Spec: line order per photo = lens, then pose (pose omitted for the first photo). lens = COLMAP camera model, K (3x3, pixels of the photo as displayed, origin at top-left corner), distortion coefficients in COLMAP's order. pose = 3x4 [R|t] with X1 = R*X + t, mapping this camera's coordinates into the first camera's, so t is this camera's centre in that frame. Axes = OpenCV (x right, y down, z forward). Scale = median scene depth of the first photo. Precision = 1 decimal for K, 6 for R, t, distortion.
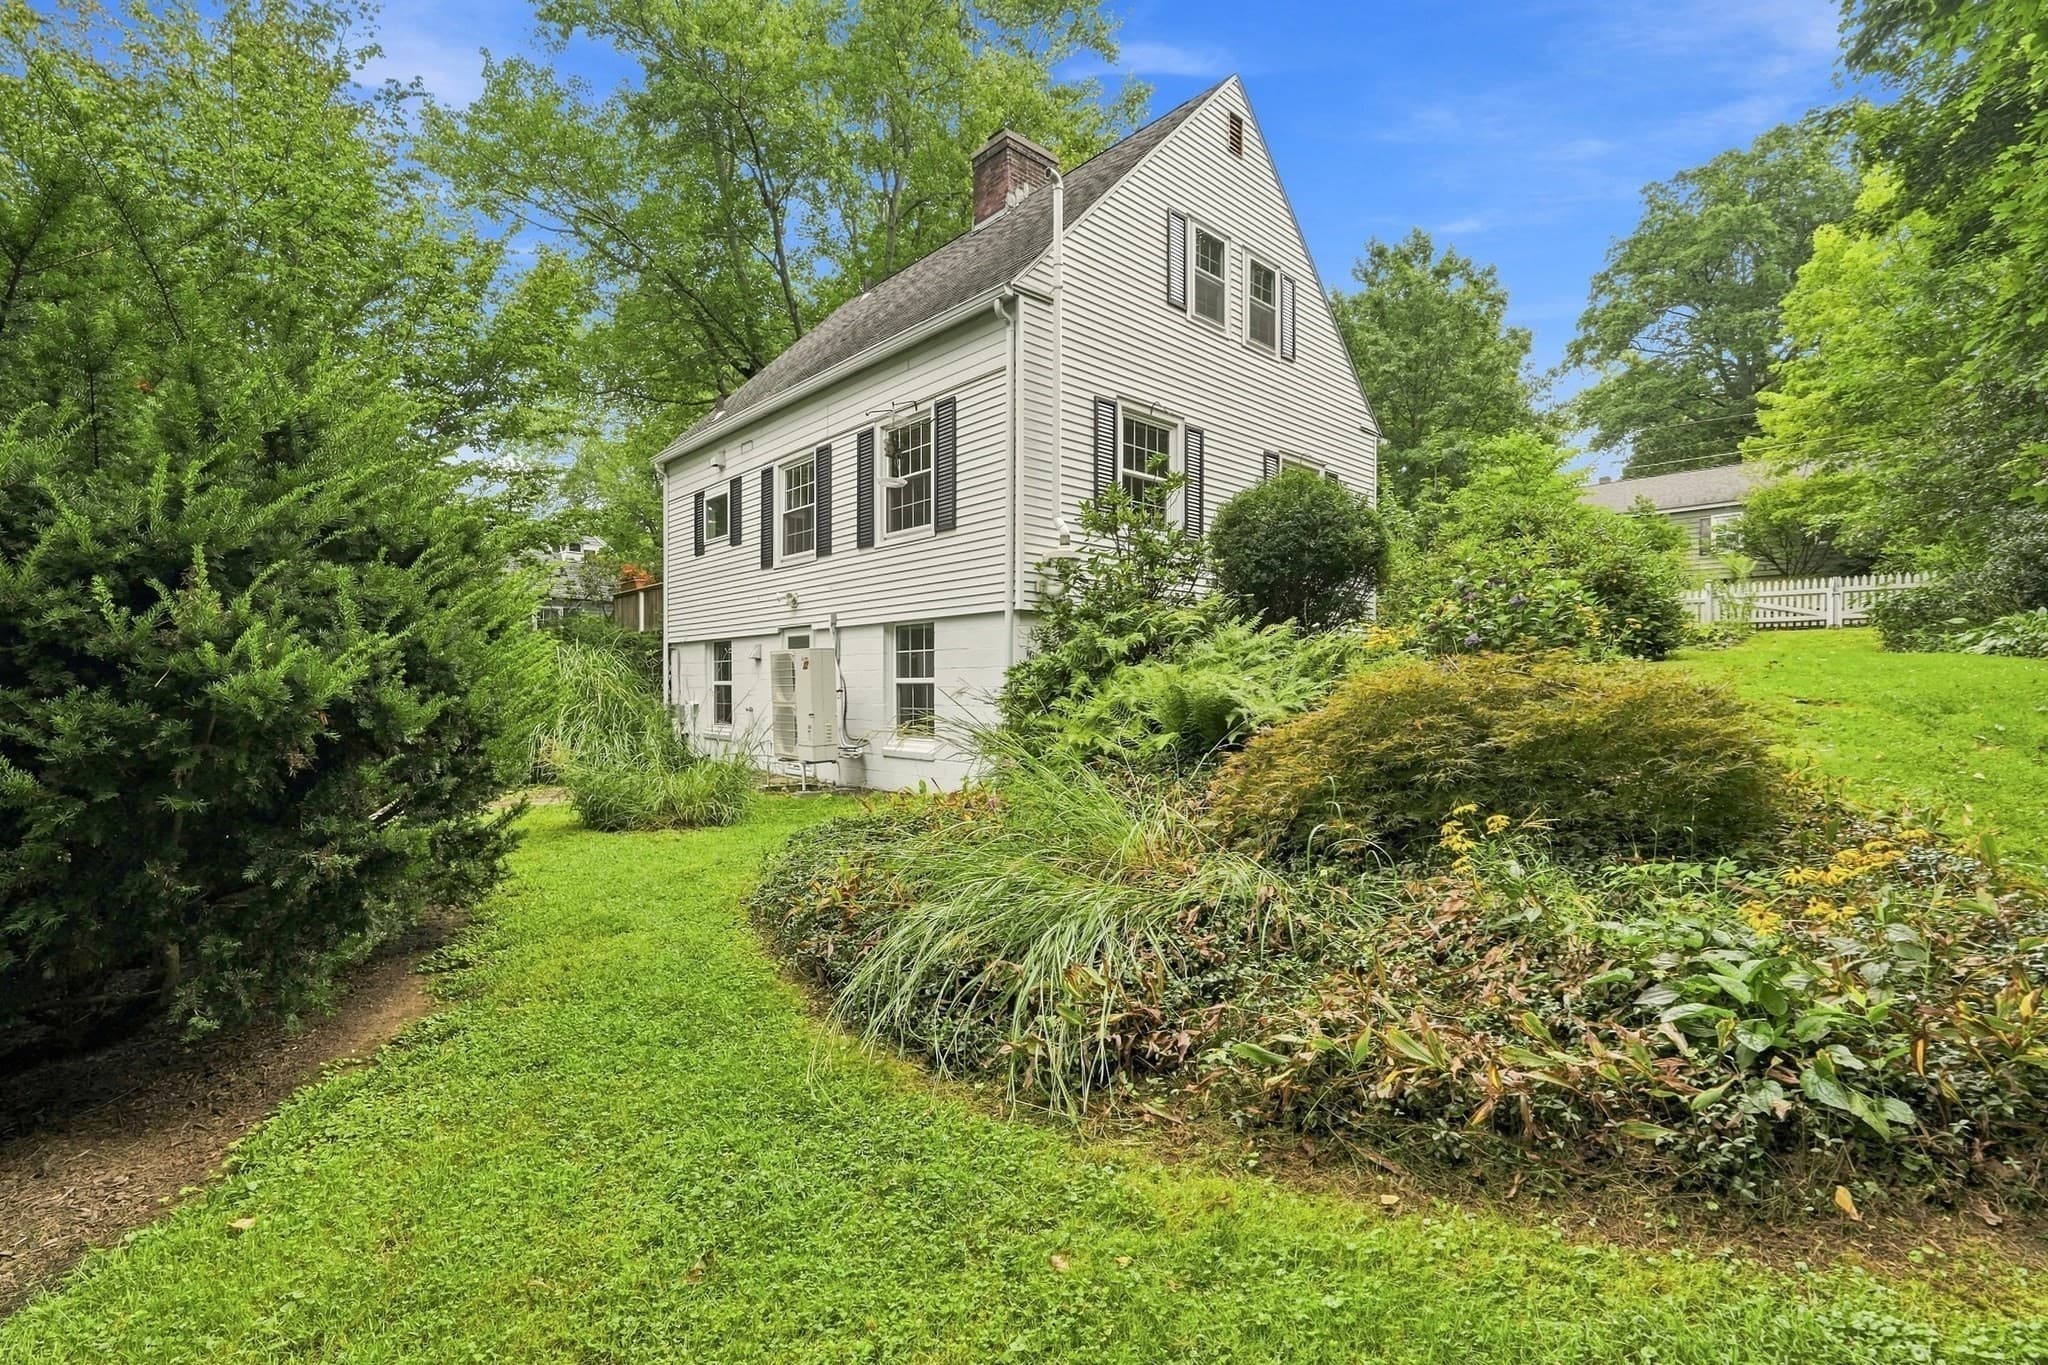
lens RADIAL K [[924.2, 0, 1013.1], [0, 924.2, 692.6], [0, 0, 1]] dist [-0.019737, -0.000076]
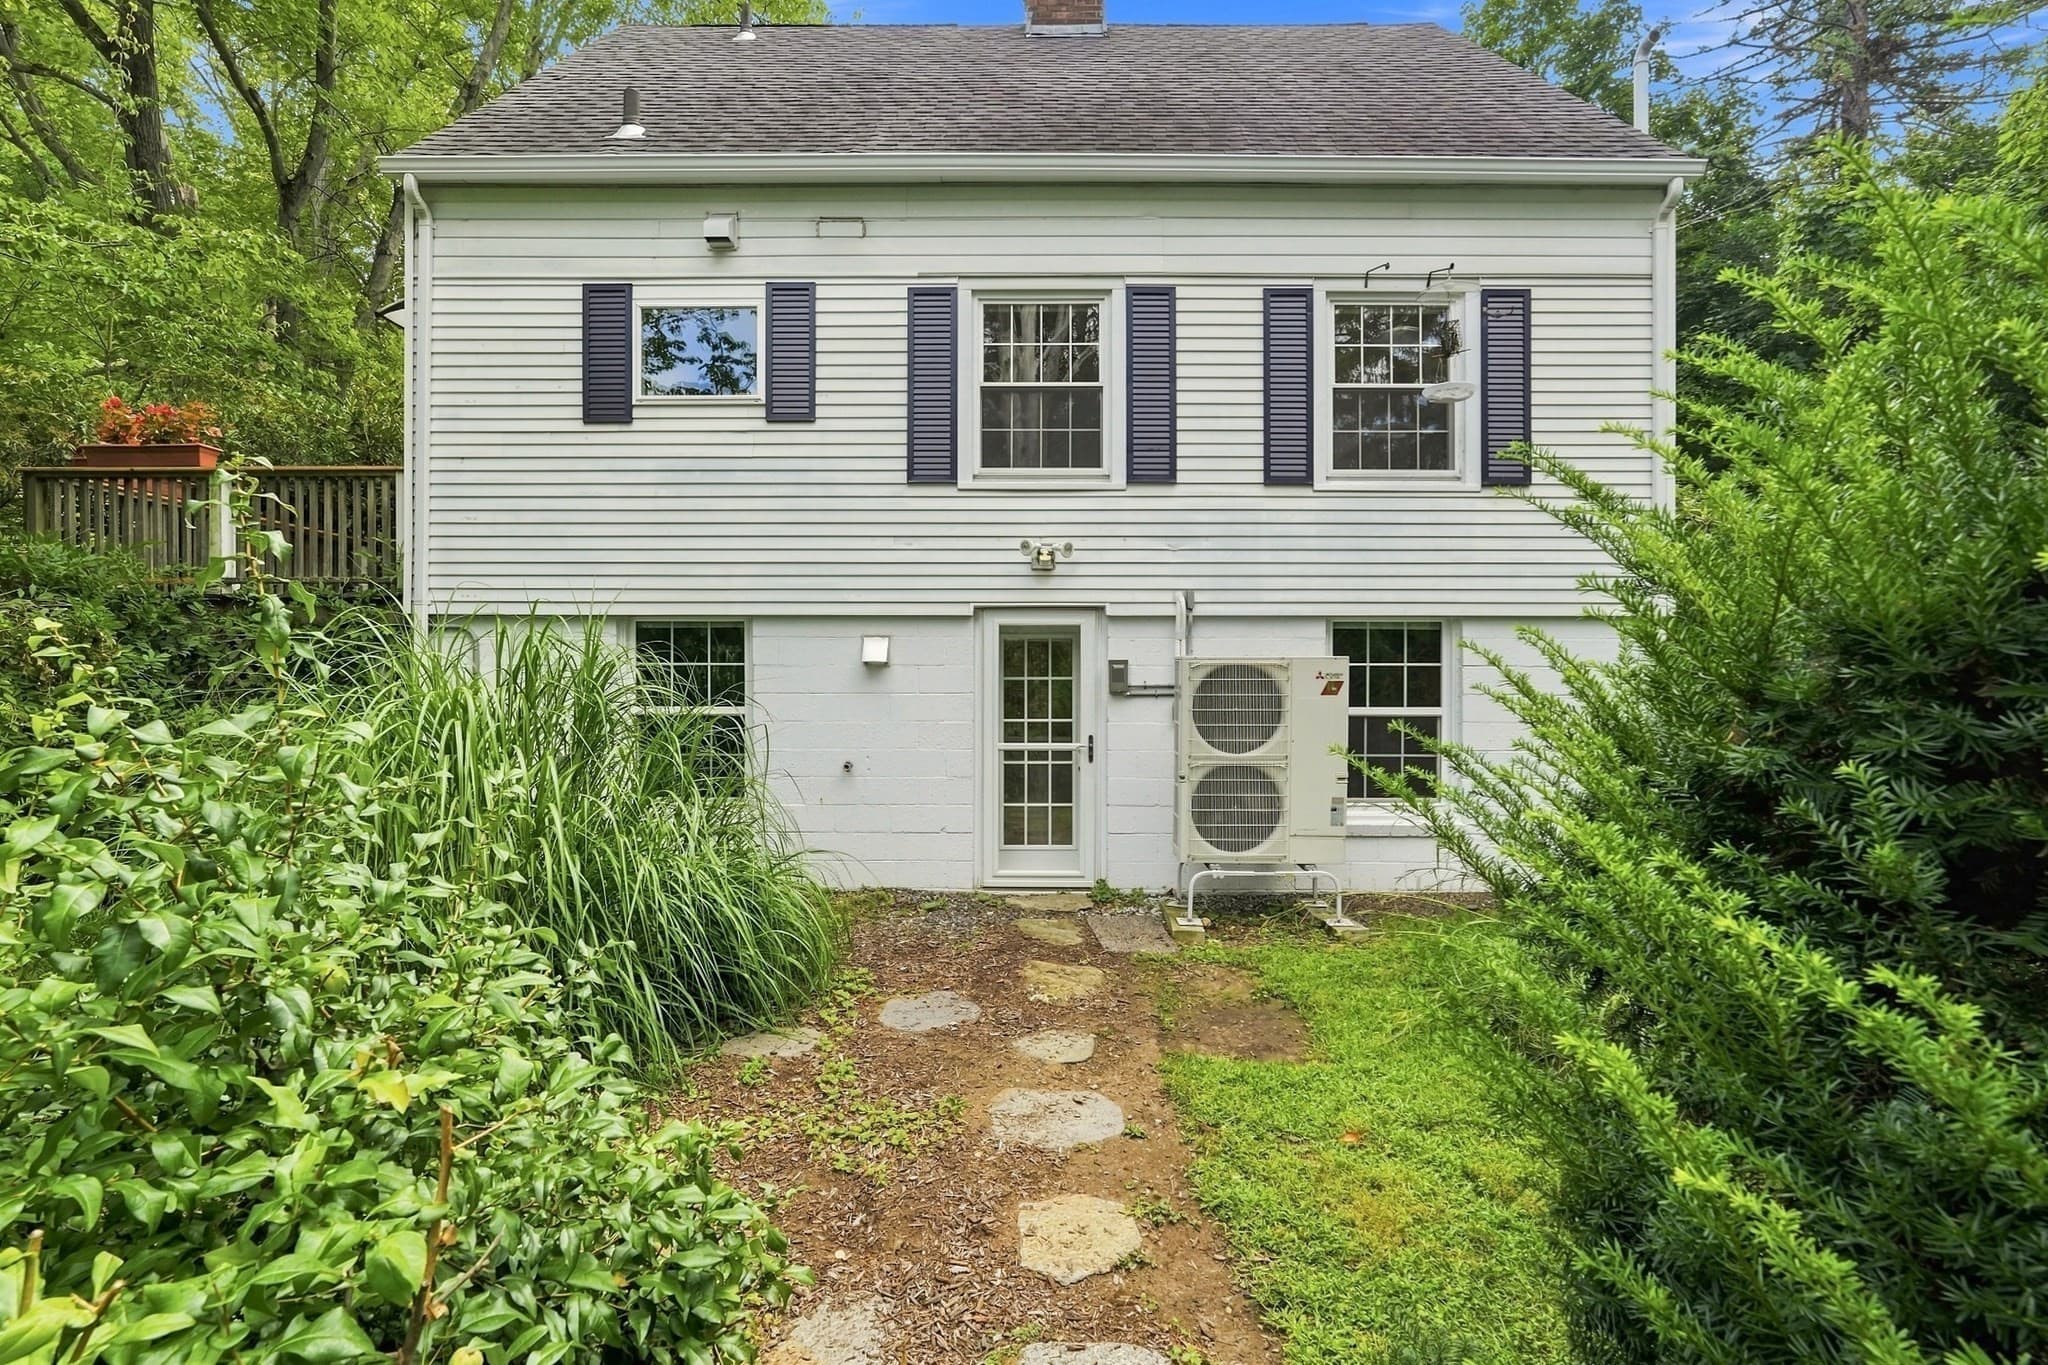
lens RADIAL K [[924.2, 0, 1007.3], [0, 924.2, 736.1], [0, 0, 1]] dist [-0.019737, -0.000076]
pose [[0.678033, 0.003995, 0.735021, -0.681021], [-0.001788, 0.999991, -0.003786, 0.005027], [-0.735030, 0.001253, 0.678034, 0.701330]]
